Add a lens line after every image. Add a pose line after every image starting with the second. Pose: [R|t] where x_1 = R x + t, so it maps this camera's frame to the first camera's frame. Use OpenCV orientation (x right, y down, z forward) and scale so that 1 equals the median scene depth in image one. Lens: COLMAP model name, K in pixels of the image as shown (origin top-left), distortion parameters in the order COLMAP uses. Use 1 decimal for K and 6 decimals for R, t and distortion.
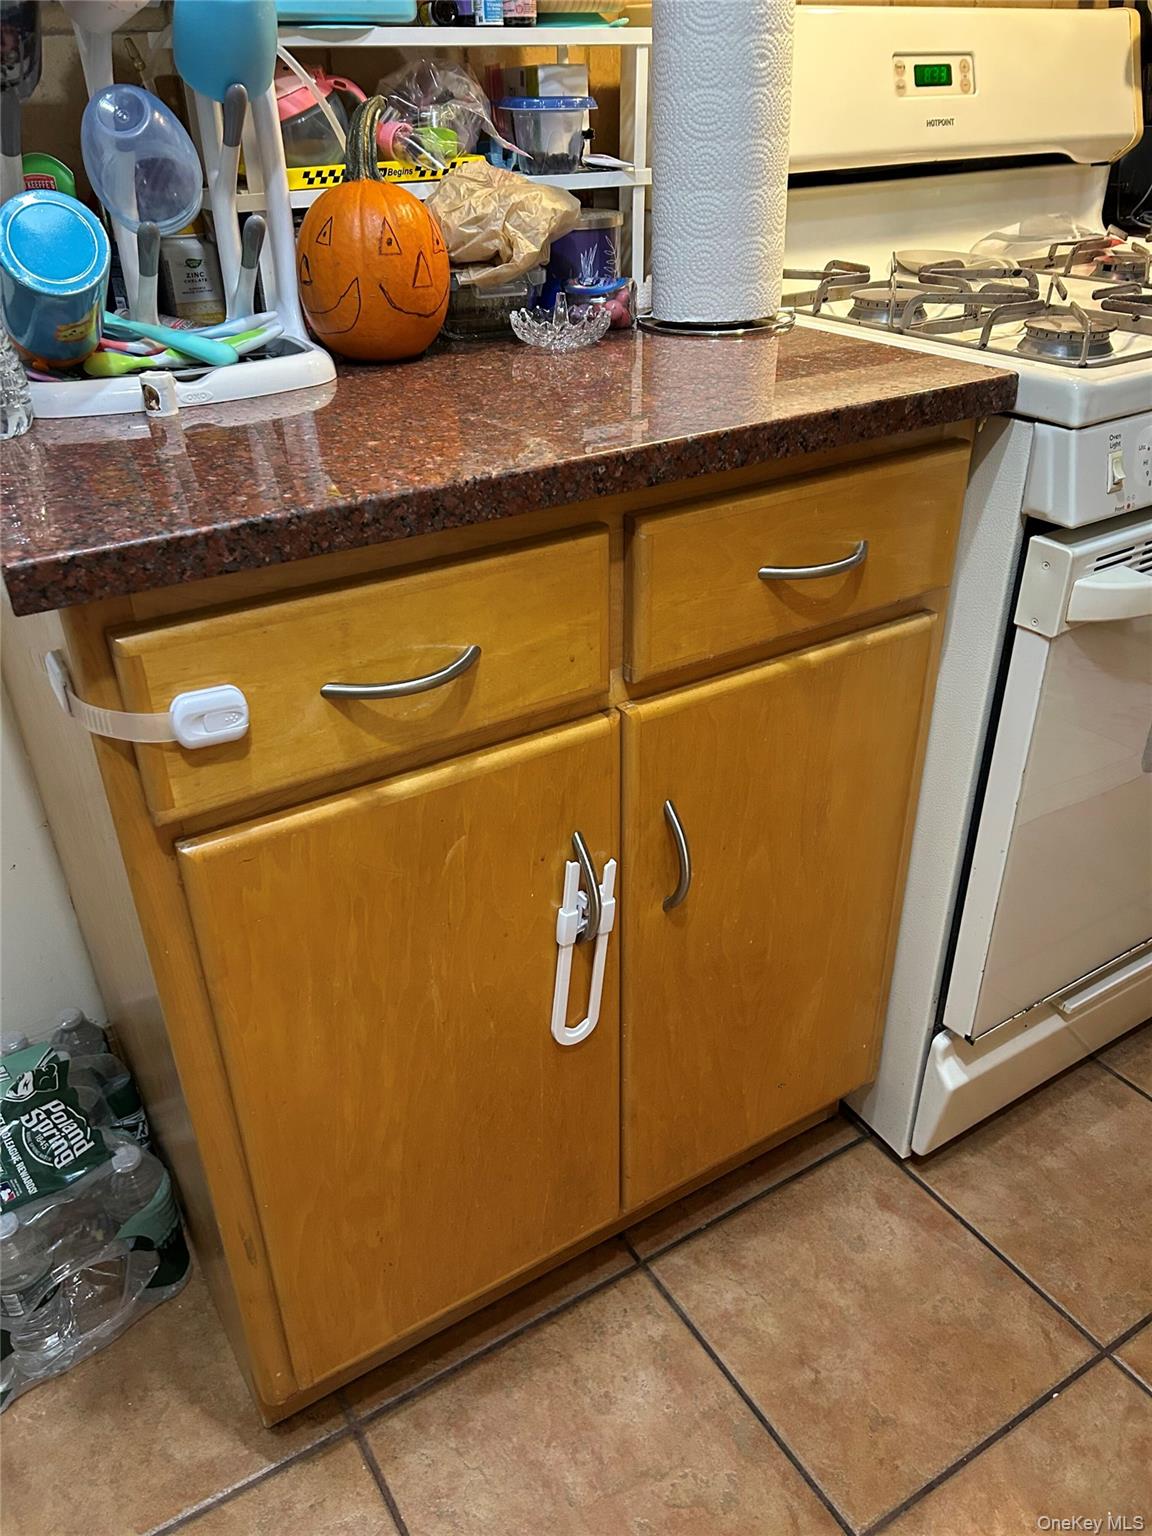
lens RADIAL K [[1163.2, 0, 576.0], [0, 1163.2, 768.0], [0, 0, 1]] dist [0.025198, -0.010340]
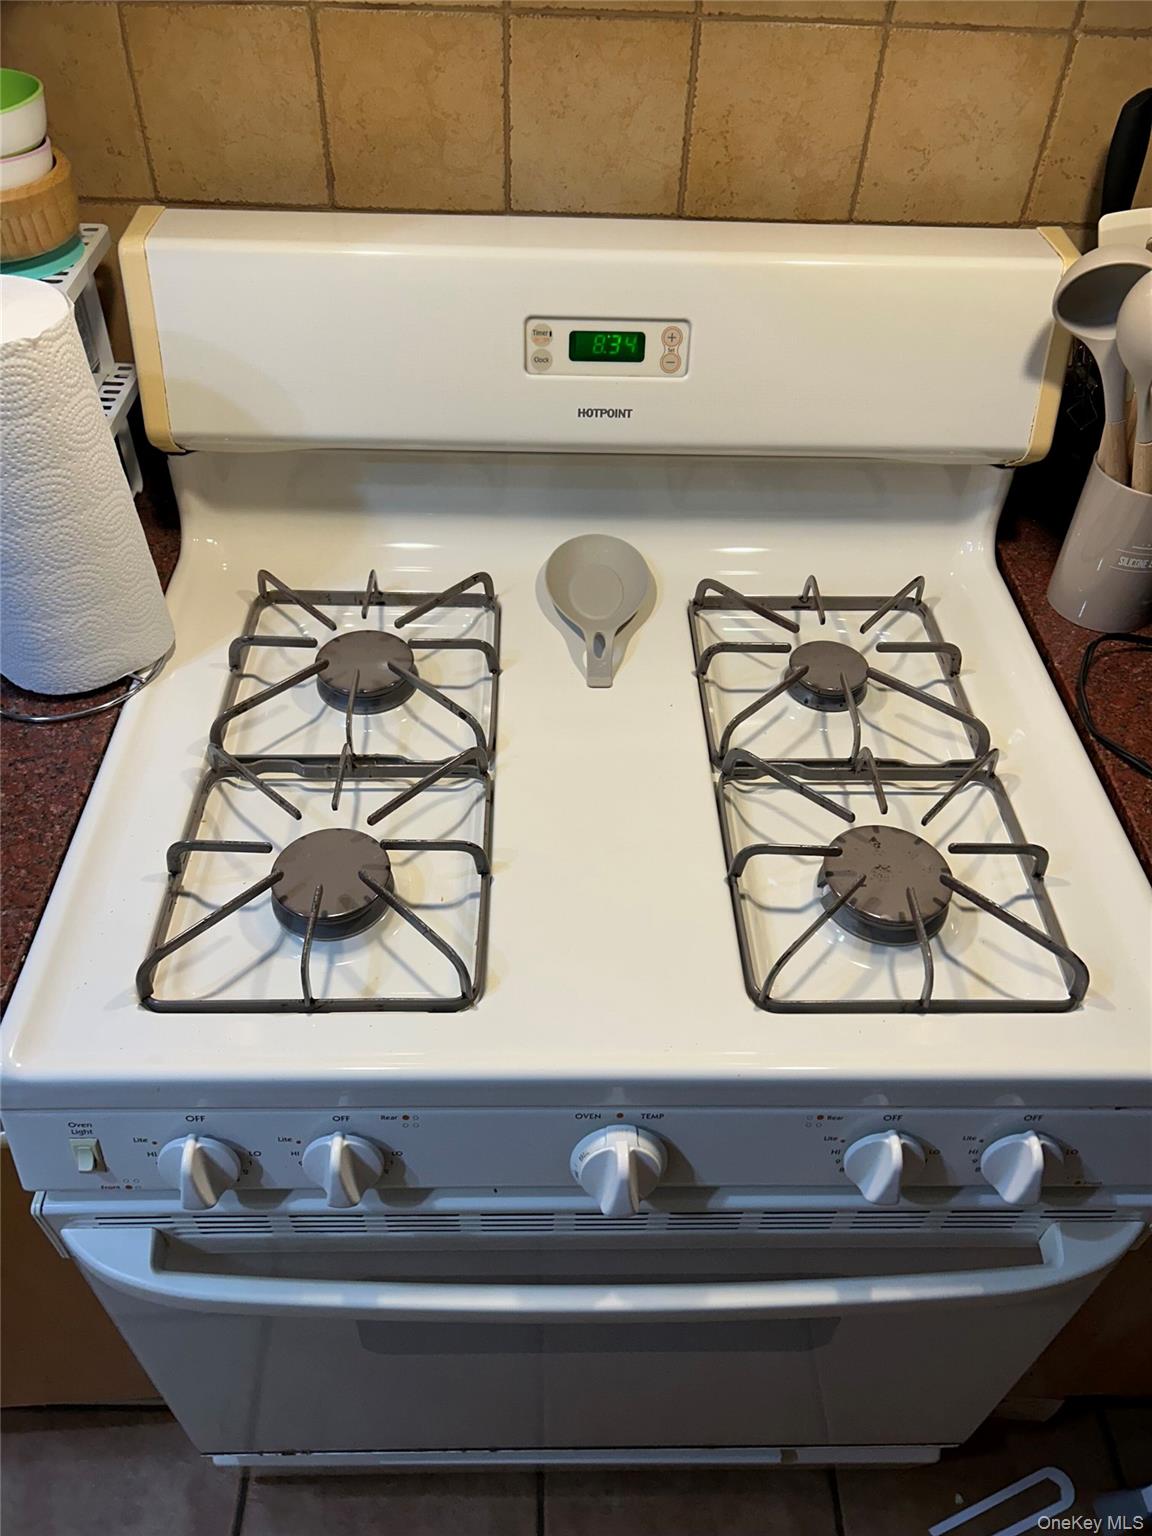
lens RADIAL K [[1163.2, 0, 576.0], [0, 1163.2, 768.0], [0, 0, 1]] dist [0.025198, -0.010340]
pose [[0.858021, 0.389021, -0.335355, 0.612087], [-0.300883, 0.909874, 0.285655, -0.548436], [0.416256, -0.144196, 0.897741, 0.329151]]
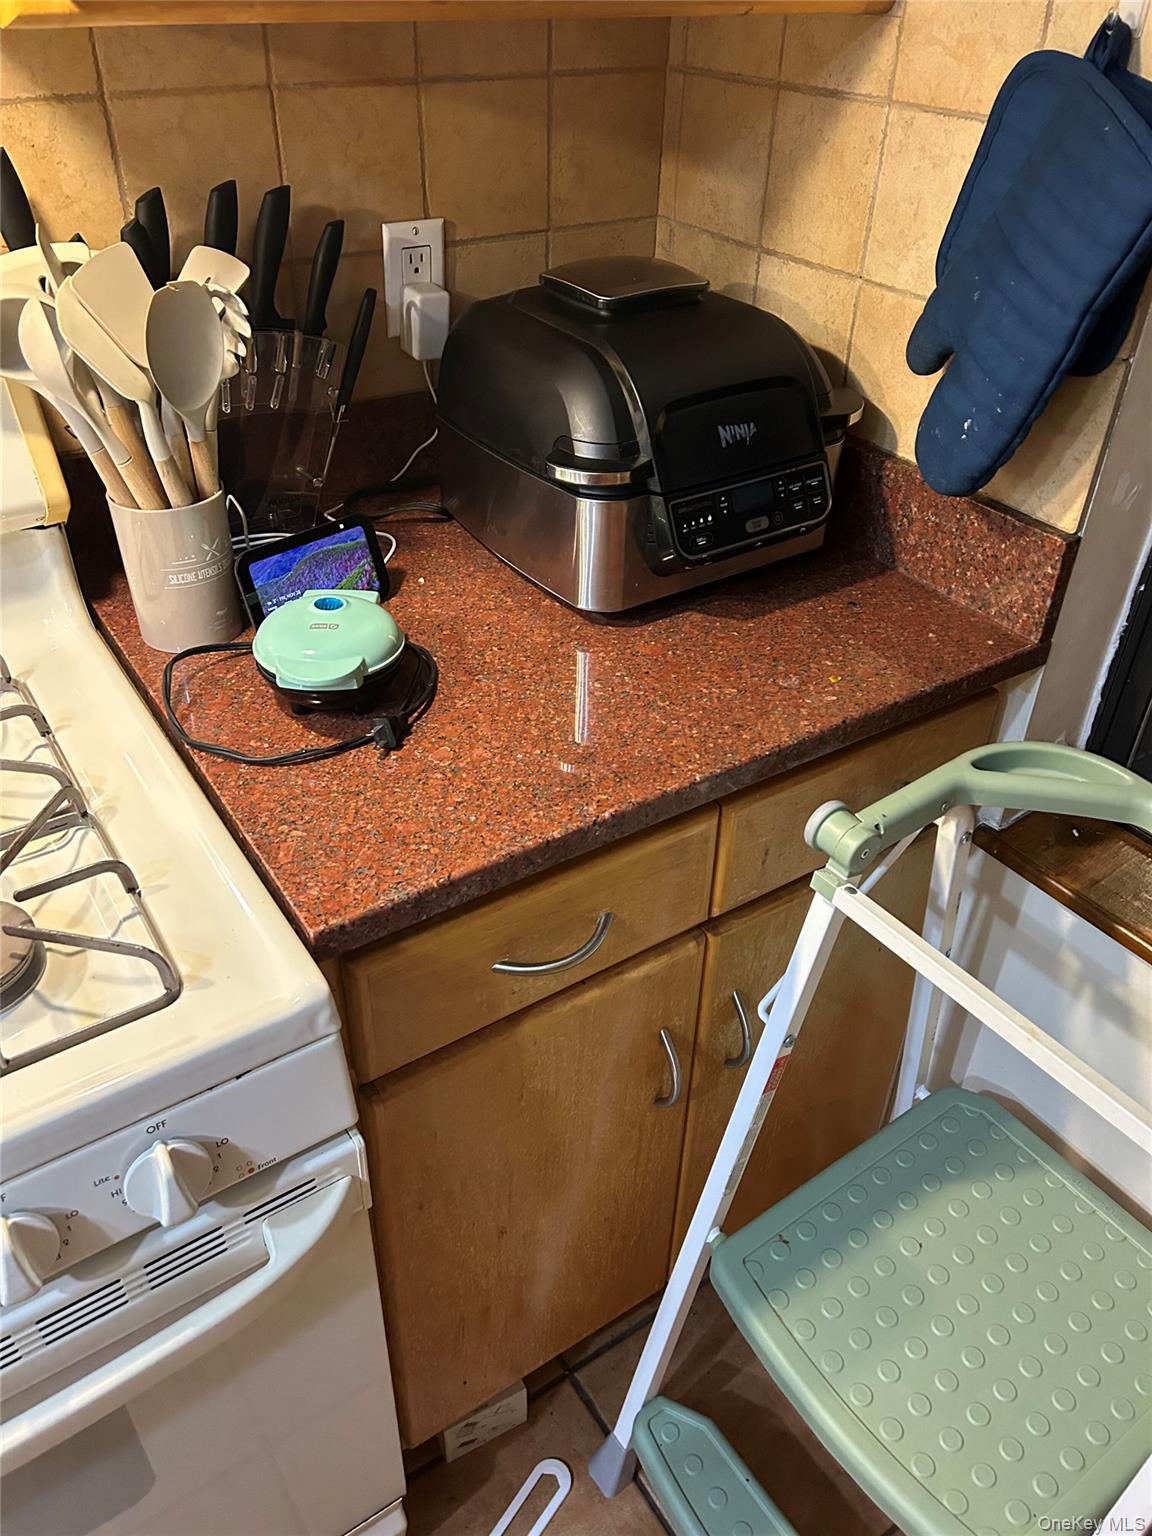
lens RADIAL K [[1163.2, 0, 576.0], [0, 1163.2, 768.0], [0, 0, 1]] dist [0.025198, -0.010340]
pose [[0.998970, 0.012238, 0.043703, 0.826902], [-0.016285, 0.995488, 0.093483, -0.515571], [-0.042362, -0.094098, 0.994661, 0.383024]]
